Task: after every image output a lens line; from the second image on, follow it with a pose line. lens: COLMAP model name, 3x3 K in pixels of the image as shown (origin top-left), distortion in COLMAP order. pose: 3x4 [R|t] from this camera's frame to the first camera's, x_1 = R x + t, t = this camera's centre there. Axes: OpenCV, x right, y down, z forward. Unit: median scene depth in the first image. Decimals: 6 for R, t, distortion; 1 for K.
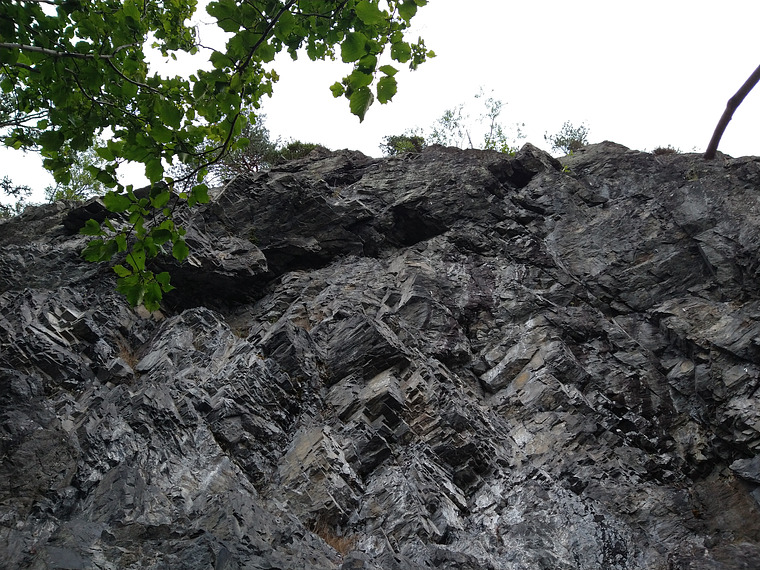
lens RADIAL K [[547.4, 0, 380.0], [0, 547.4, 285.0], [0, 0, 1]] dist [0.048383, -0.002114]
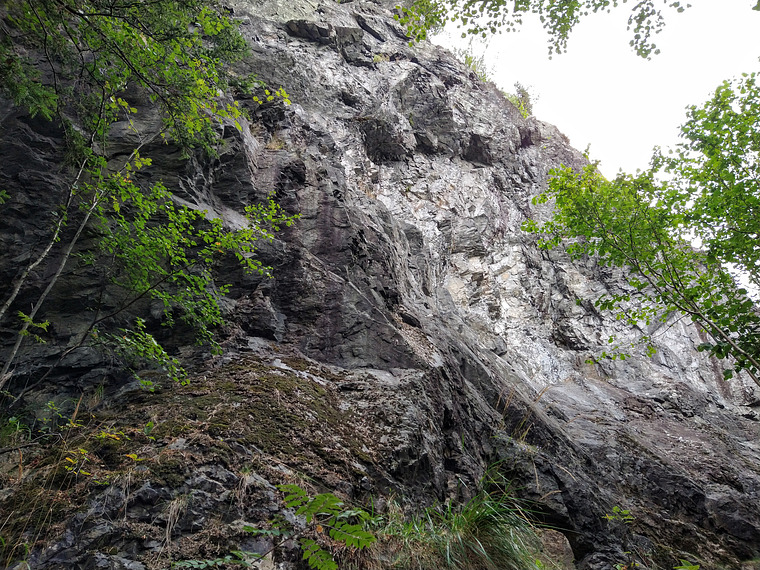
lens RADIAL K [[547.4, 0, 380.0], [0, 547.4, 285.0], [0, 0, 1]] dist [0.048383, -0.002114]
pose [[0.768778, 0.317185, 0.555315, -1.118326], [-0.524782, 0.809154, 0.264336, -0.086380], [-0.365492, -0.494635, 0.788512, -0.407426]]
